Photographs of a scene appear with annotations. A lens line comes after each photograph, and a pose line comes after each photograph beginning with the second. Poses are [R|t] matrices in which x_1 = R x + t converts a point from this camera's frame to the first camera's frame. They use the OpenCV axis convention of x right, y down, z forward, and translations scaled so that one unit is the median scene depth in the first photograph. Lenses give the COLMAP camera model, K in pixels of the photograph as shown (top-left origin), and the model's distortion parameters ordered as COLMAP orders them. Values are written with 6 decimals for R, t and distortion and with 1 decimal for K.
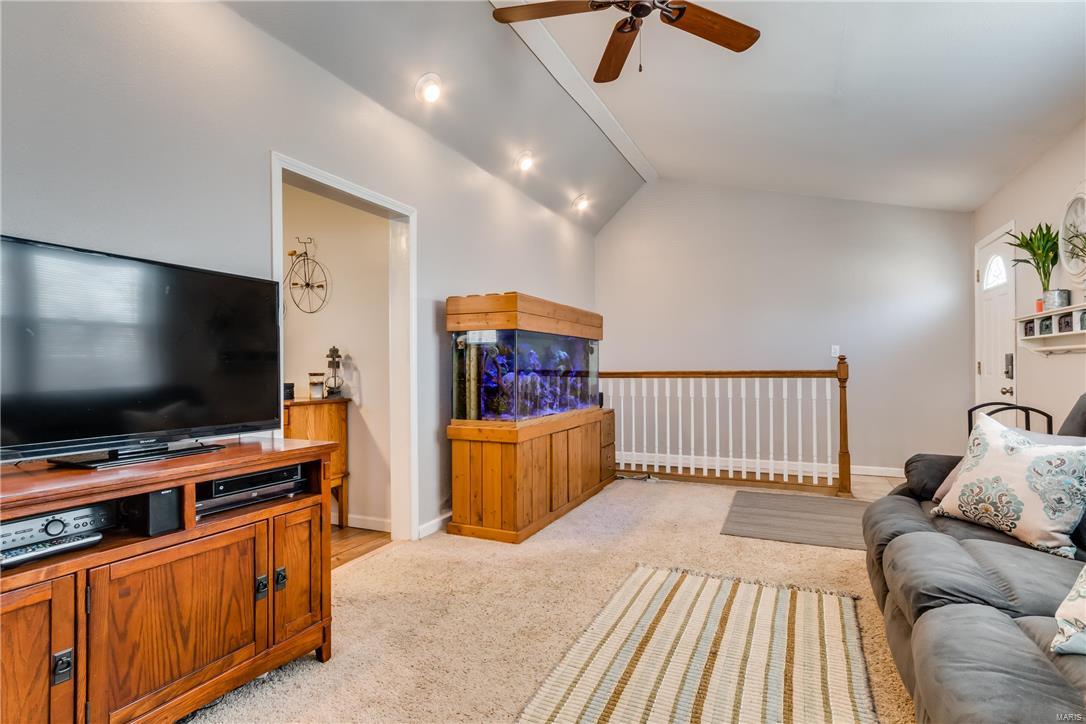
lens RADIAL K [[539.7, 0, 544.1], [0, 539.7, 365.3], [0, 0, 1]] dist [-0.000131, -0.000072]
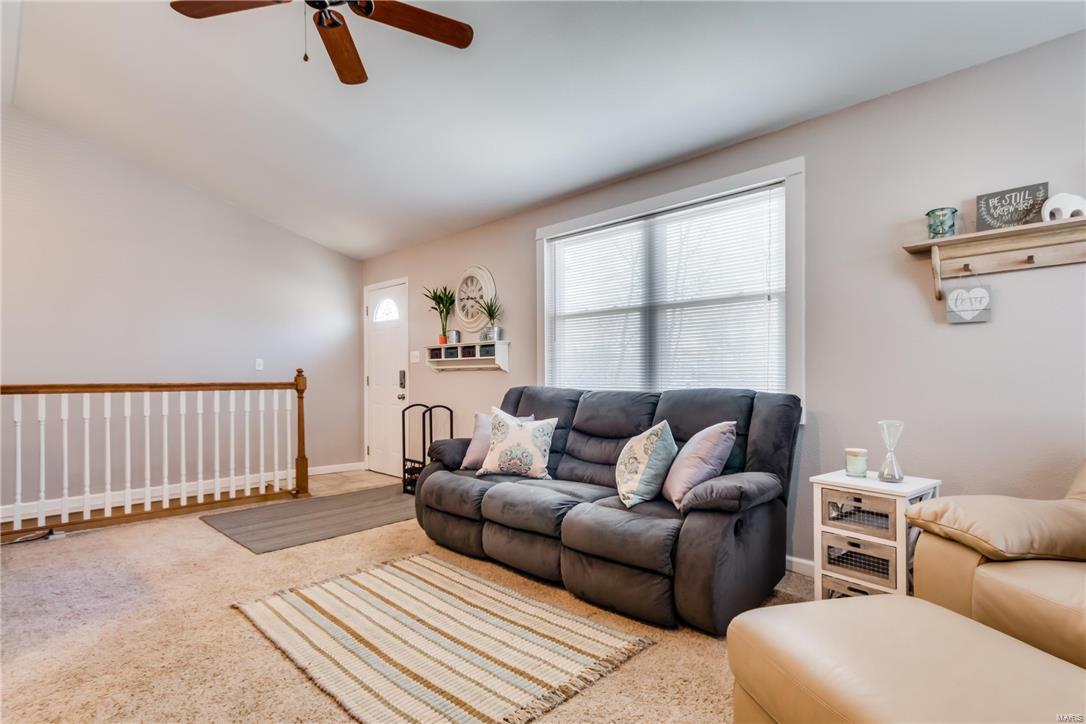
lens RADIAL K [[539.7, 0, 562.2], [0, 539.7, 382.2], [0, 0, 1]] dist [-0.000131, -0.000072]
pose [[0.296955, -0.000093, 0.954891, -0.380973], [-0.002267, 0.999997, 0.000802, 0.007631], [-0.954889, -0.002403, 0.296954, 0.190416]]
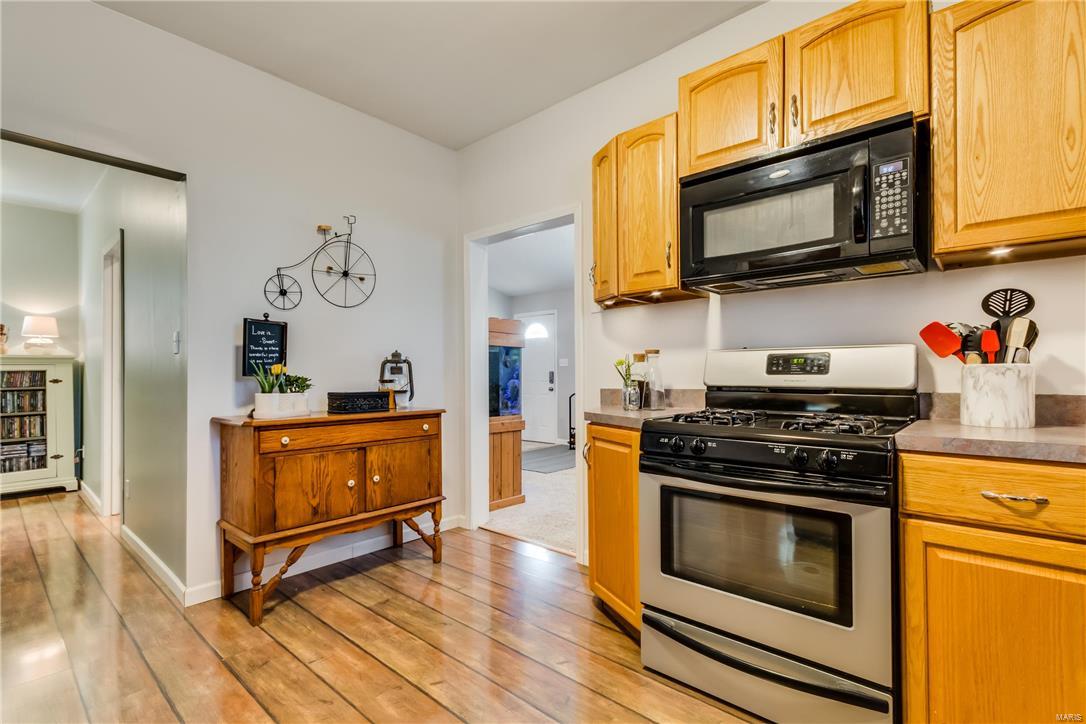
lens RADIAL K [[512.7, 0, 545.3], [0, 512.7, 367.2], [0, 0, 1]] dist [-0.005528, 0.000214]
pose [[0.267805, 0.025323, 0.963140, -1.136181], [0.000580, 0.999650, -0.026444, 0.015763], [-0.963473, 0.007641, 0.267697, 0.509694]]
